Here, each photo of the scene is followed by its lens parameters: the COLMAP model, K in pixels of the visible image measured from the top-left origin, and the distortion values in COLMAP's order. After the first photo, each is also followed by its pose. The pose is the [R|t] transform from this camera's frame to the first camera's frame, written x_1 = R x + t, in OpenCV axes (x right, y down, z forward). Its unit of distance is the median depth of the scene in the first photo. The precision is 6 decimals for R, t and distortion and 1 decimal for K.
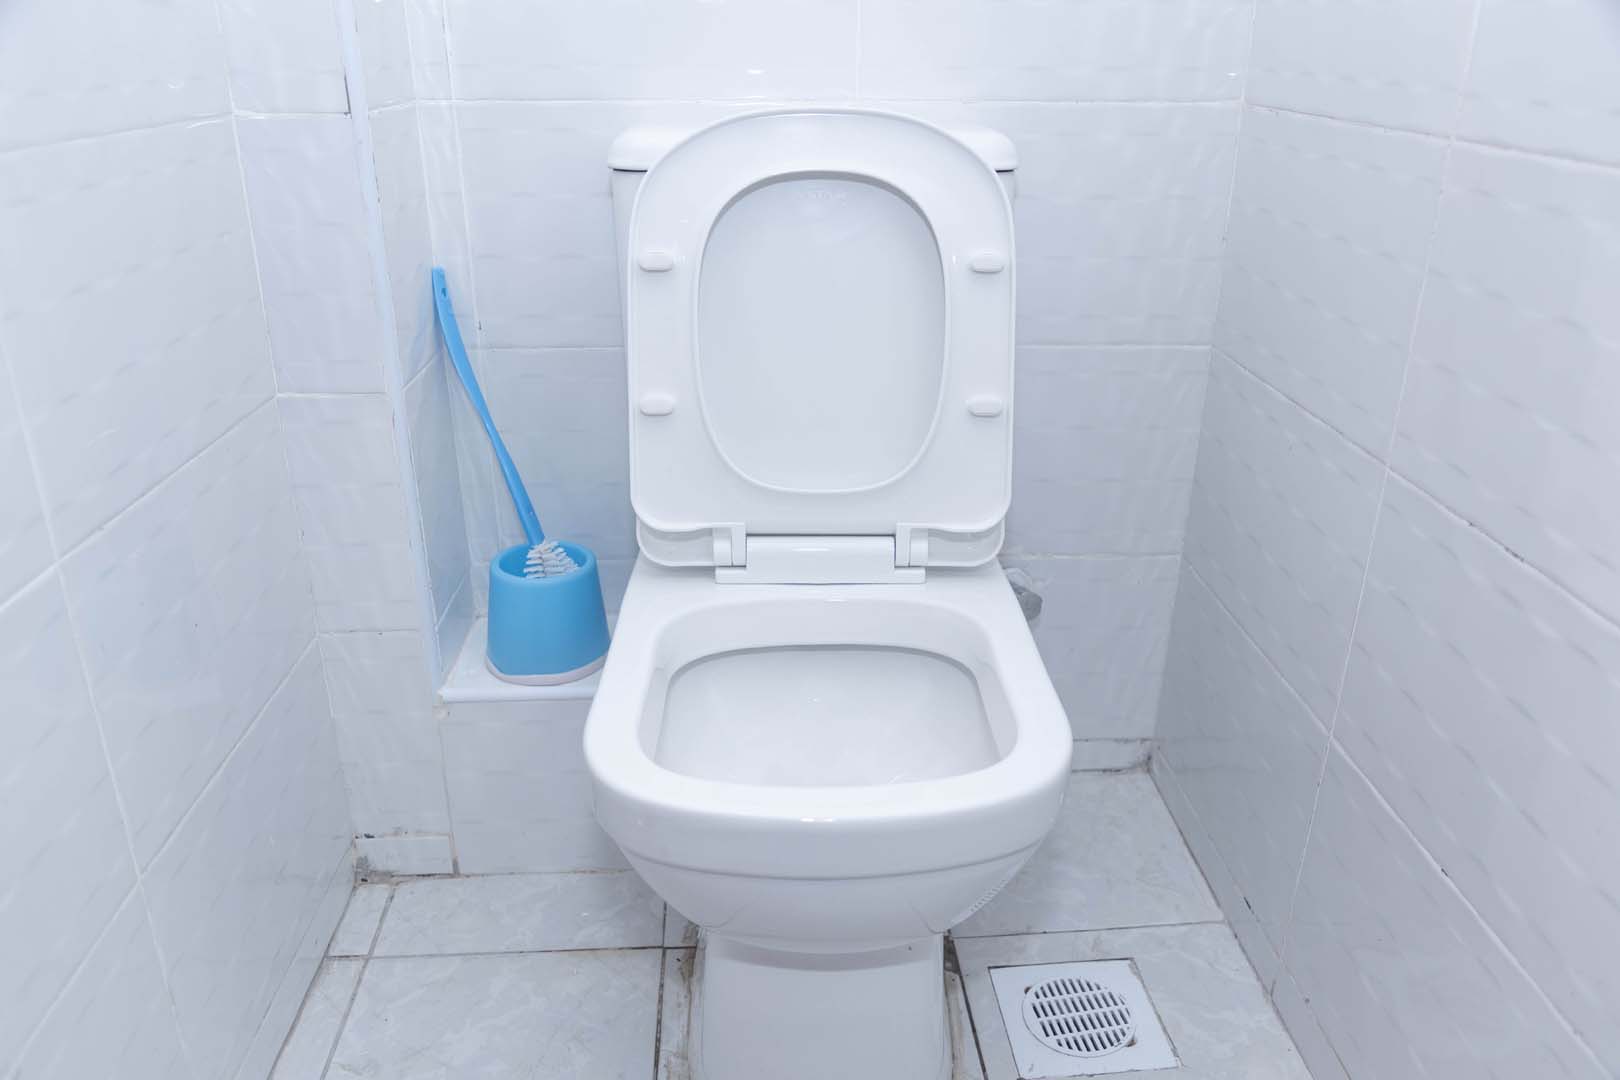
lens RADIAL K [[1172.3, 0, 810.0], [0, 1172.3, 540.0], [0, 0, 1]] dist [-0.053163, -0.000438]
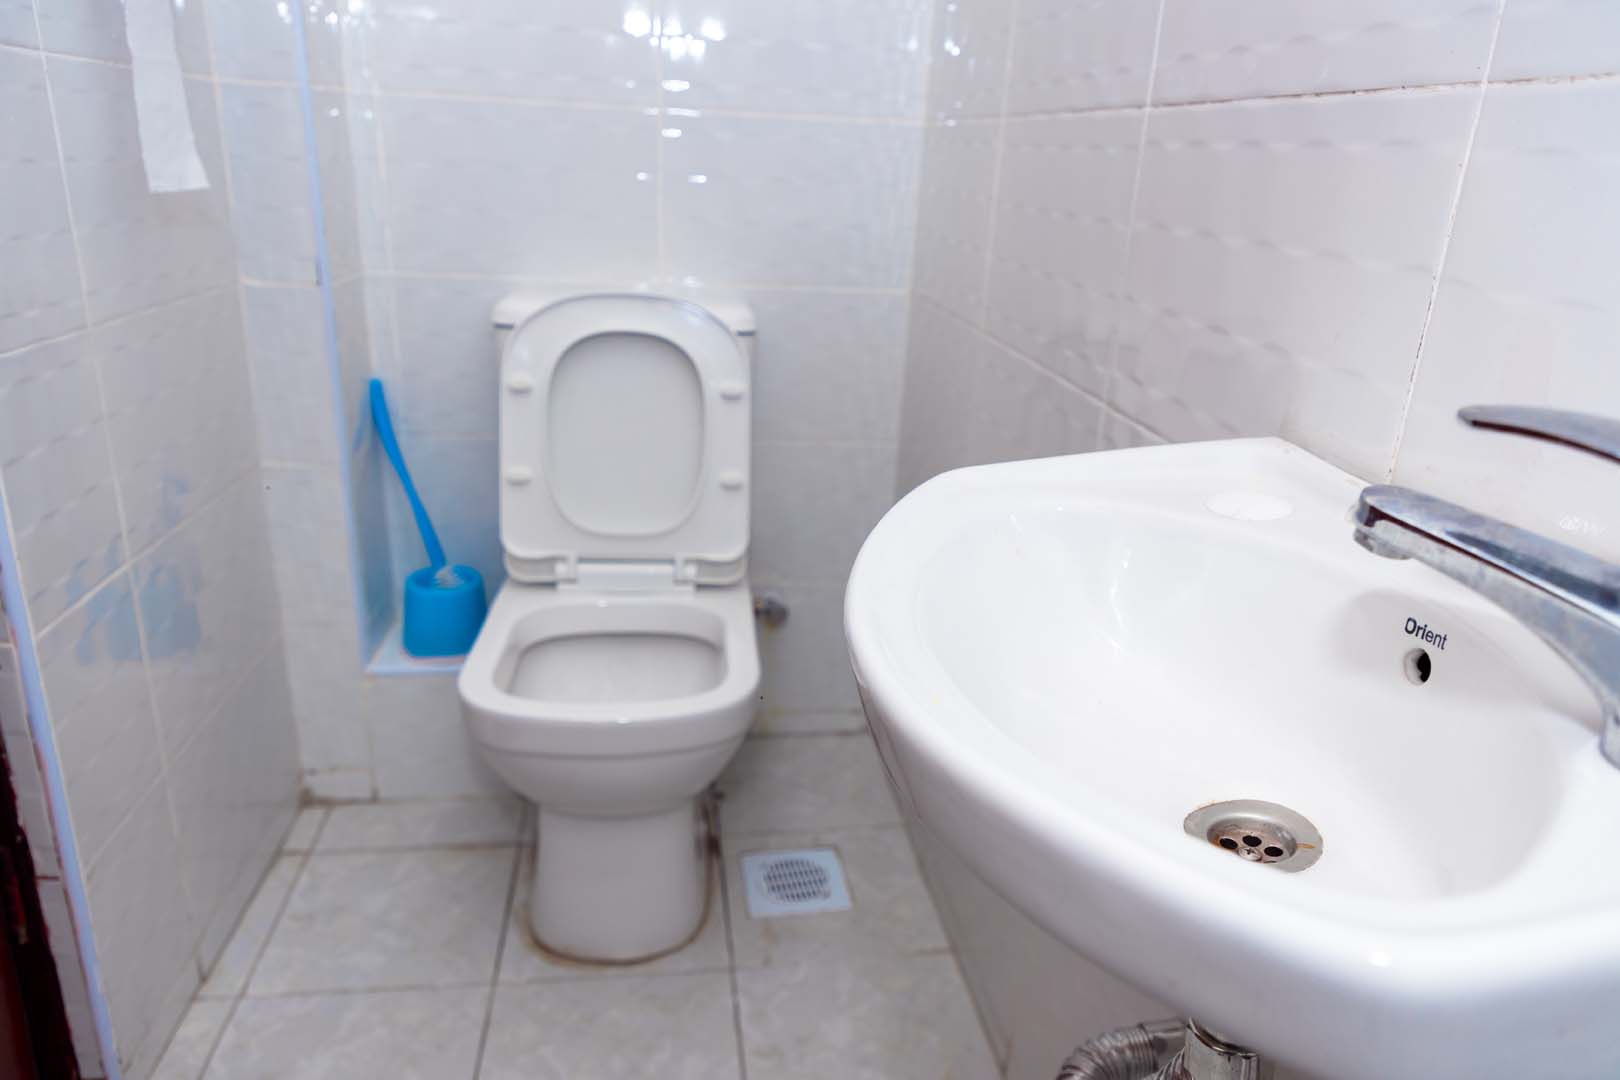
lens RADIAL K [[1094.2, 0, 810.0], [0, 1094.2, 540.0], [0, 0, 1]] dist [0.005911, -0.003537]
pose [[0.996819, 0.011648, 0.078837, 0.135724], [-0.006657, 0.997973, -0.063285, 0.056994], [-0.079414, 0.062559, 0.994877, -0.458790]]
